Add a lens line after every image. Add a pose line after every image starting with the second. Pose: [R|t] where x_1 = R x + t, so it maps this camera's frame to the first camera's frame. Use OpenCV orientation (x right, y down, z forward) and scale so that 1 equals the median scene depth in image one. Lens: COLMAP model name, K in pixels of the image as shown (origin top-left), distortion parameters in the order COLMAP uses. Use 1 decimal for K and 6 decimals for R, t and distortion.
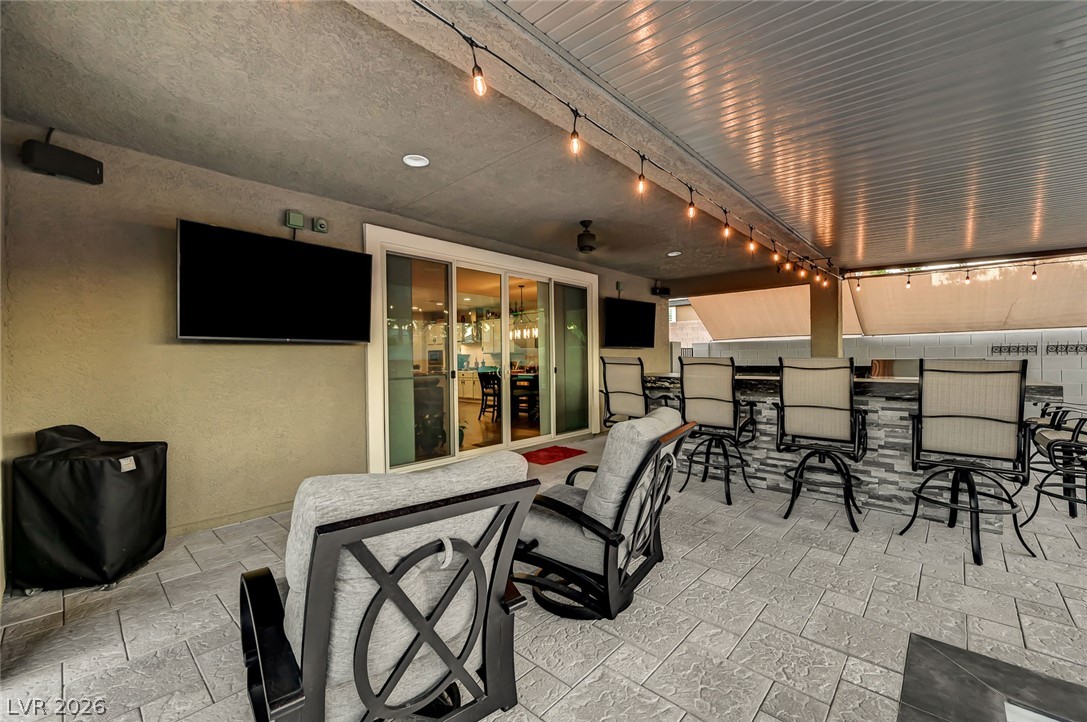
lens RADIAL K [[442.8, 0, 546.2], [0, 442.8, 357.6], [0, 0, 1]] dist [-0.001236, 0.000330]
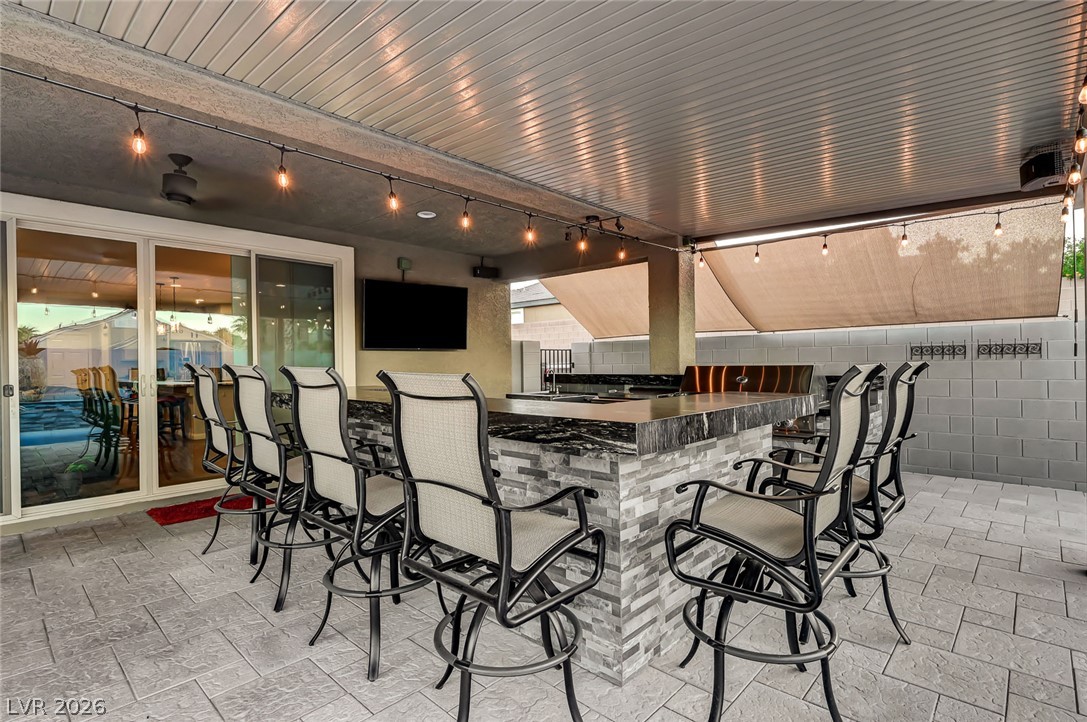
lens RADIAL K [[526.3, 0, 543.5], [0, 526.3, 361.0], [0, 0, 1]] dist [-0.001472, -0.000518]
pose [[0.999984, -0.002729, 0.005003, 0.425358], [0.002725, 0.999996, 0.000917, -0.003828], [-0.005006, -0.000903, 0.999987, 0.156506]]
